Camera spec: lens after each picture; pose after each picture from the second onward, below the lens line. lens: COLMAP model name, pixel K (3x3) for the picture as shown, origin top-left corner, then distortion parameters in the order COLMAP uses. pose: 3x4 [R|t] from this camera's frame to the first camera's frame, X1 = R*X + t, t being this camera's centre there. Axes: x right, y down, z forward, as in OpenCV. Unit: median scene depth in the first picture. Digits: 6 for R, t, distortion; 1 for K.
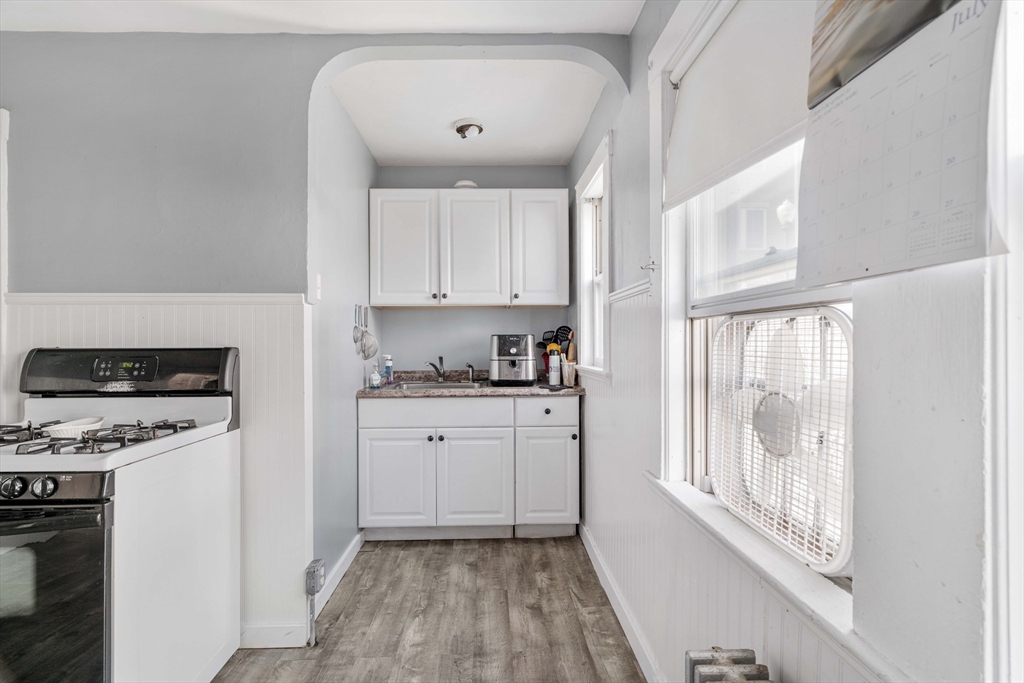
lens RADIAL K [[465.5, 0, 509.6], [0, 465.5, 341.1], [0, 0, 1]] dist [-0.008555, 0.000007]
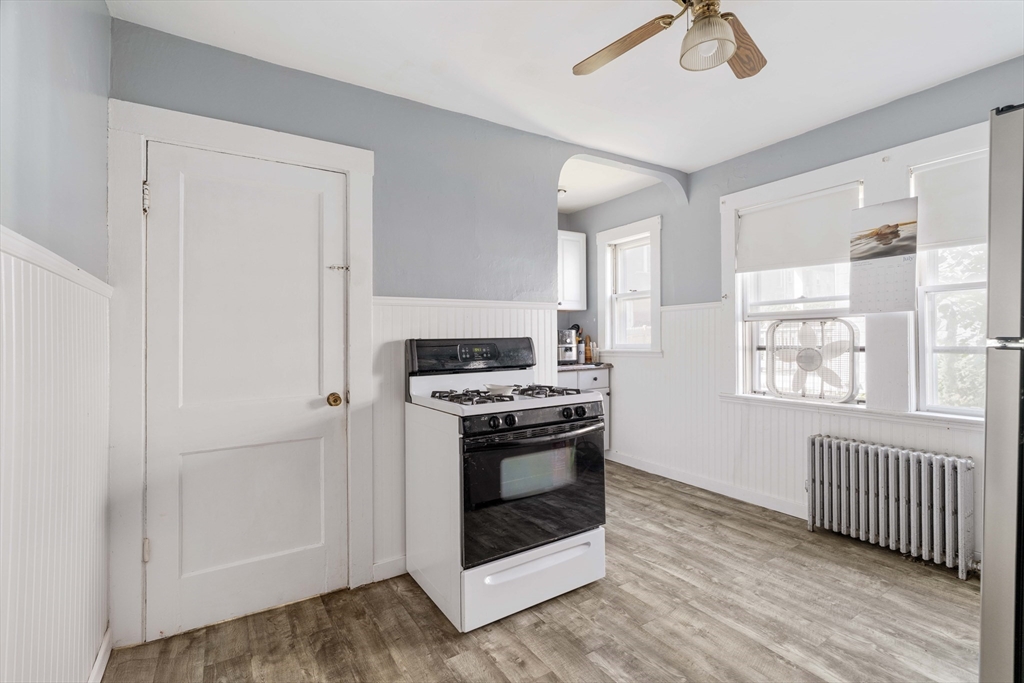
lens RADIAL K [[465.5, 0, 509.7], [0, 465.5, 338.2], [0, 0, 1]] dist [-0.008555, 0.000007]
pose [[0.860259, -0.010876, 0.509741, -1.368486], [0.011994, 0.999927, 0.001092, 0.014038], [-0.509716, 0.005175, 0.860327, -0.276091]]
